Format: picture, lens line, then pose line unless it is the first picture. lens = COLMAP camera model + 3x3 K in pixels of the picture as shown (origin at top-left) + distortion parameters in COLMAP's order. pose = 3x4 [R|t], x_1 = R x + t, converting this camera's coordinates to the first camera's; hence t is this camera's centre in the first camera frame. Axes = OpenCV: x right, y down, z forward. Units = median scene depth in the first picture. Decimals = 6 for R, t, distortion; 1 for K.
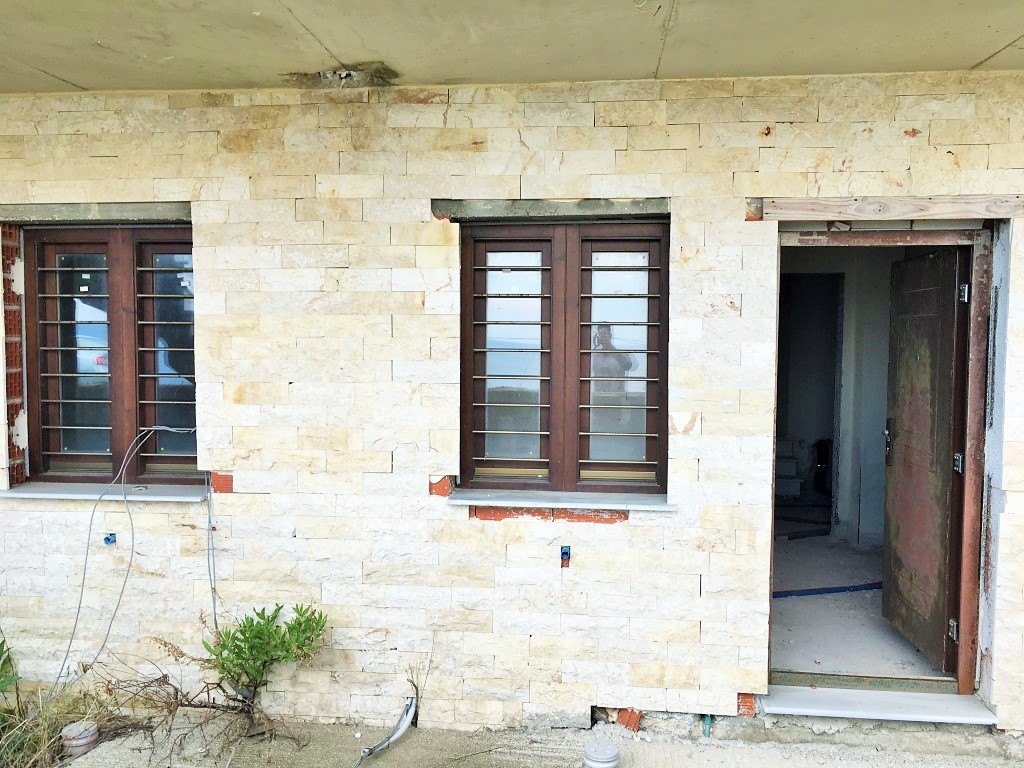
lens RADIAL K [[876.1, 0, 510.3], [0, 876.1, 388.7], [0, 0, 1]] dist [0.063331, -0.063955]
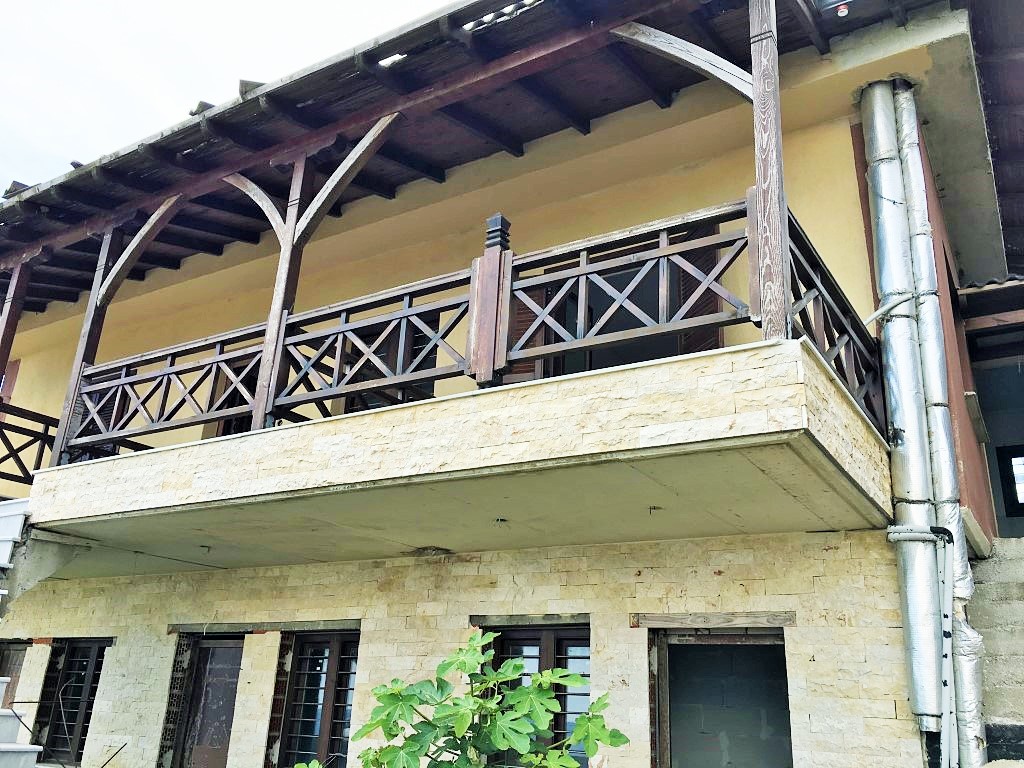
lens RADIAL K [[876.1, 0, 513.4], [0, 876.1, 384.6], [0, 0, 1]] dist [0.063331, -0.063955]
pose [[0.899456, -0.121945, -0.419652, 0.785064], [-0.070154, 0.907533, -0.414079, 0.088395], [0.431343, 0.401887, 0.807732, -0.571379]]
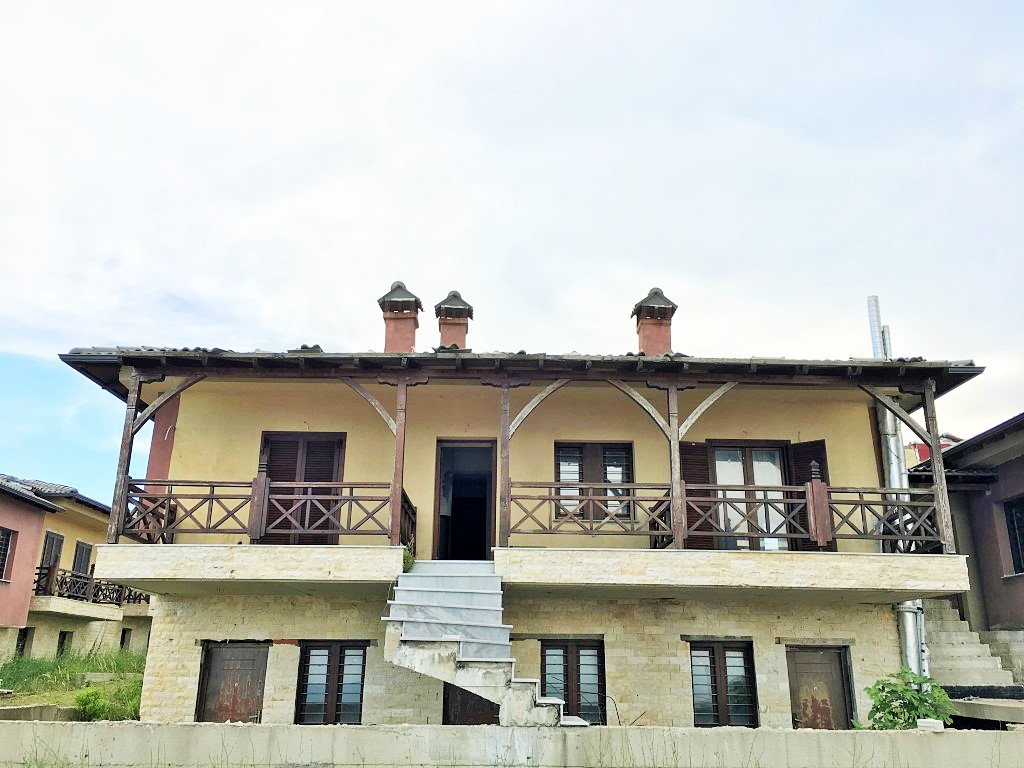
lens RADIAL K [[876.1, 0, 510.9], [0, 876.1, 384.1], [0, 0, 1]] dist [0.063331, -0.063955]
pose [[0.991691, 0.043753, 0.120975, -1.145704], [0.005297, 0.925701, -0.378219, 0.156414], [-0.128535, 0.375717, 0.917777, -2.260424]]
